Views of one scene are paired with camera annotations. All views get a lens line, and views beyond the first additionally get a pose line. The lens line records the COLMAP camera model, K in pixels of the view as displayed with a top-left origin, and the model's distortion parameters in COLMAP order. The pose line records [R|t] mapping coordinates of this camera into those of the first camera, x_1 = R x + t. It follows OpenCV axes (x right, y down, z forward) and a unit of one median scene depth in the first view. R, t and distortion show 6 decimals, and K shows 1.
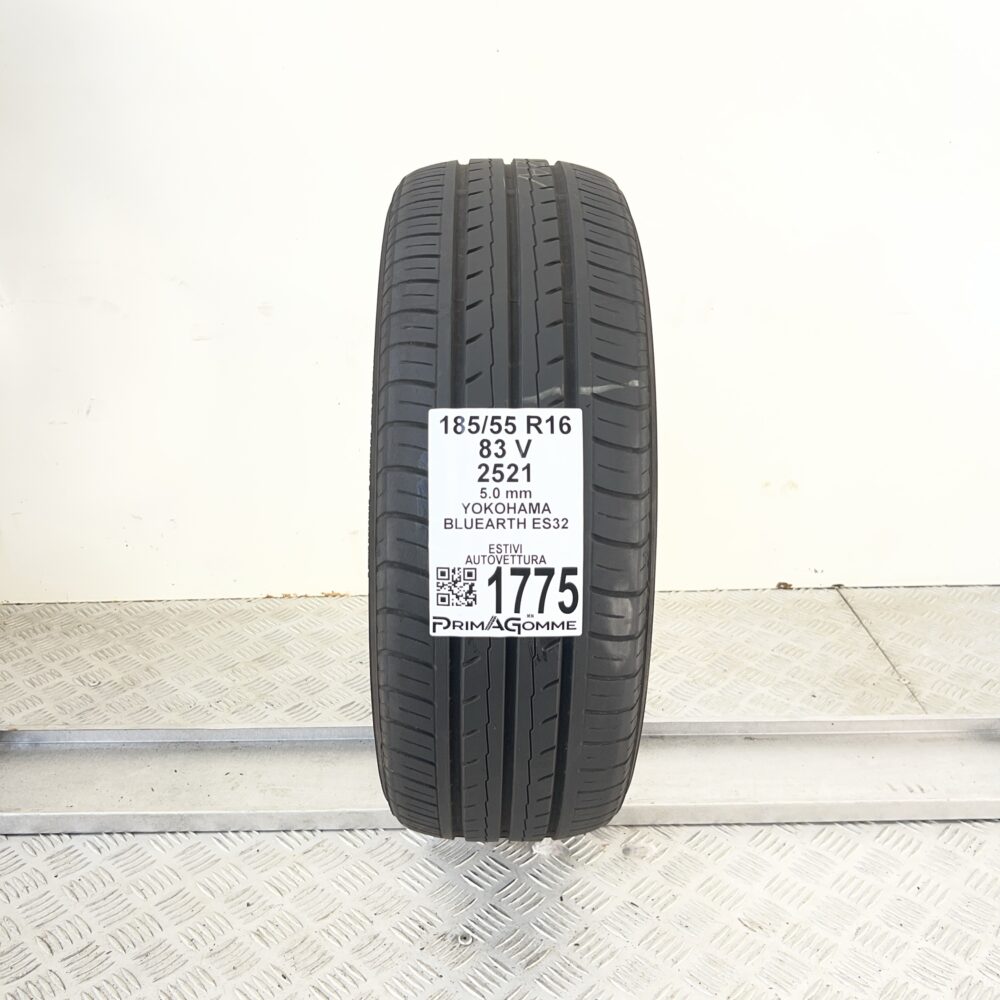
lens RADIAL K [[951.7, 0, 500.5], [0, 951.7, 499.8], [0, 0, 1]] dist [0.012455, 0.000000]
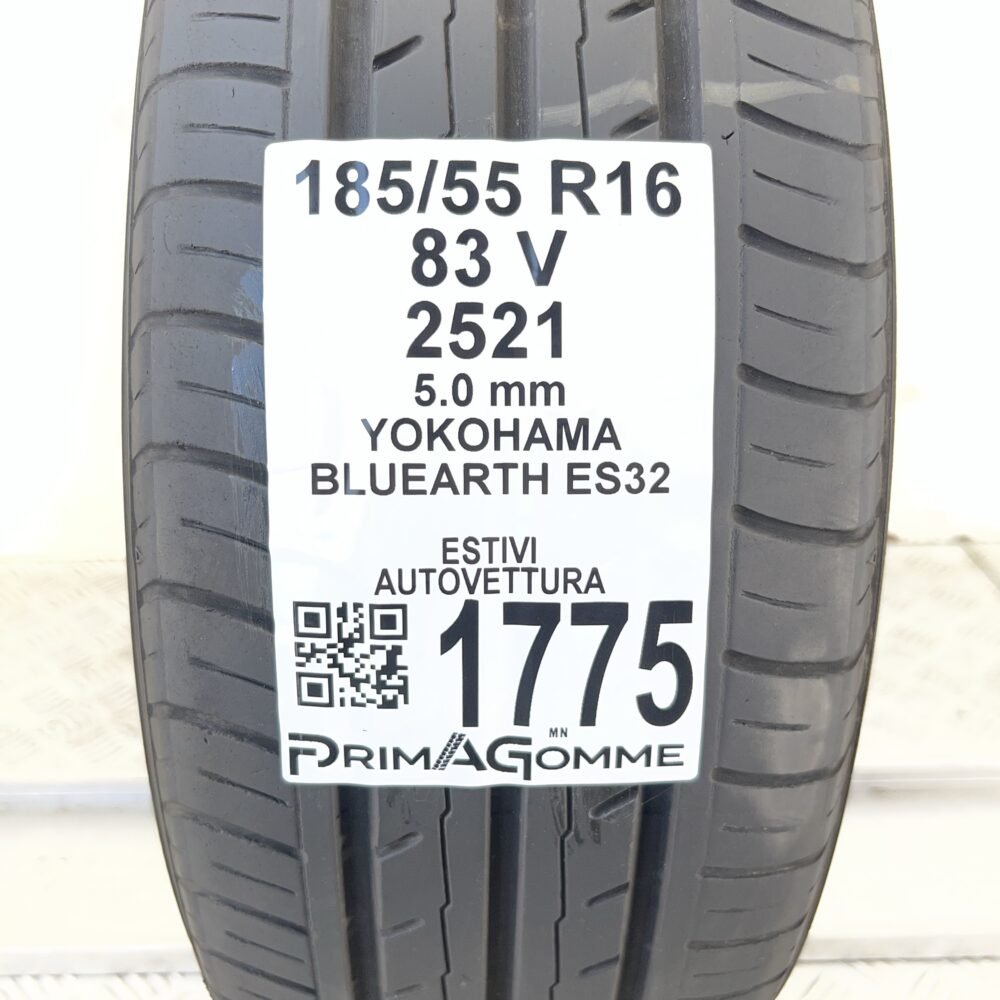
lens RADIAL K [[951.7, 0, 496.1], [0, 951.7, 504.5], [0, 0, 1]] dist [0.012455, 0.000000]
pose [[0.999968, -0.000804, 0.008004, 0.004912], [0.000062, 0.995731, 0.092304, 0.002443], [-0.008044, -0.092300, 0.995699, 0.647384]]
